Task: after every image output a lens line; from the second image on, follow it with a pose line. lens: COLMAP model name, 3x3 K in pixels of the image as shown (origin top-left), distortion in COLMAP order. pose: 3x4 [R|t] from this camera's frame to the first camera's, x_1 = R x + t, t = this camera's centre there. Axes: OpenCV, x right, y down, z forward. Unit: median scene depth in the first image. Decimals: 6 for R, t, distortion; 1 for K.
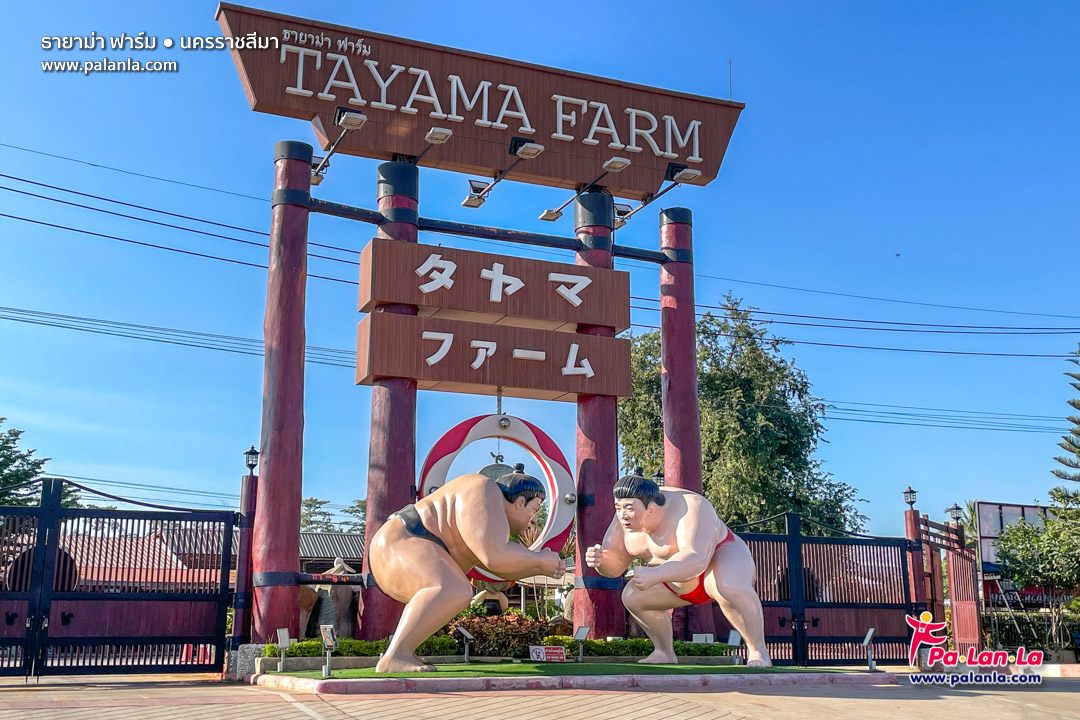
lens RADIAL K [[1182.1, 0, 539.3], [0, 1182.1, 315.6], [0, 0, 1]] dist [0.064185, -0.014133]
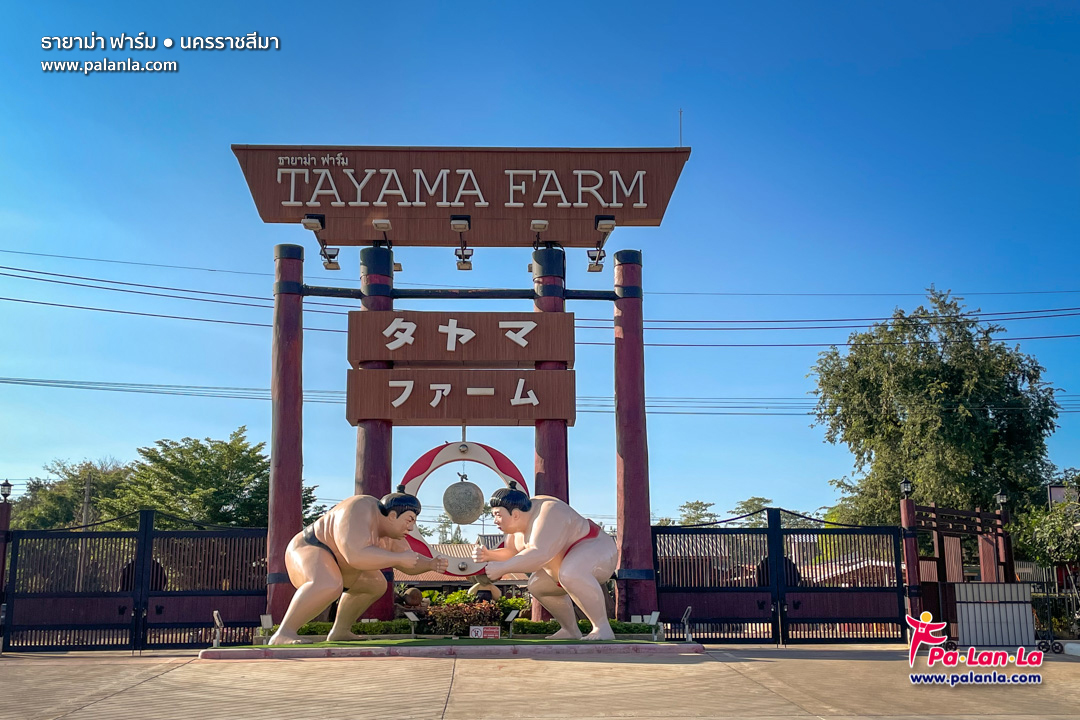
lens RADIAL K [[1139.1, 0, 540.0], [0, 1139.1, 360.0], [0, 0, 1]] dist [0.068451, 0.007070]
pose [[0.934523, -0.089619, -0.344434, 0.451497], [0.100385, 0.994857, 0.013513, -0.008823], [0.341451, -0.047204, 0.938713, -0.082665]]
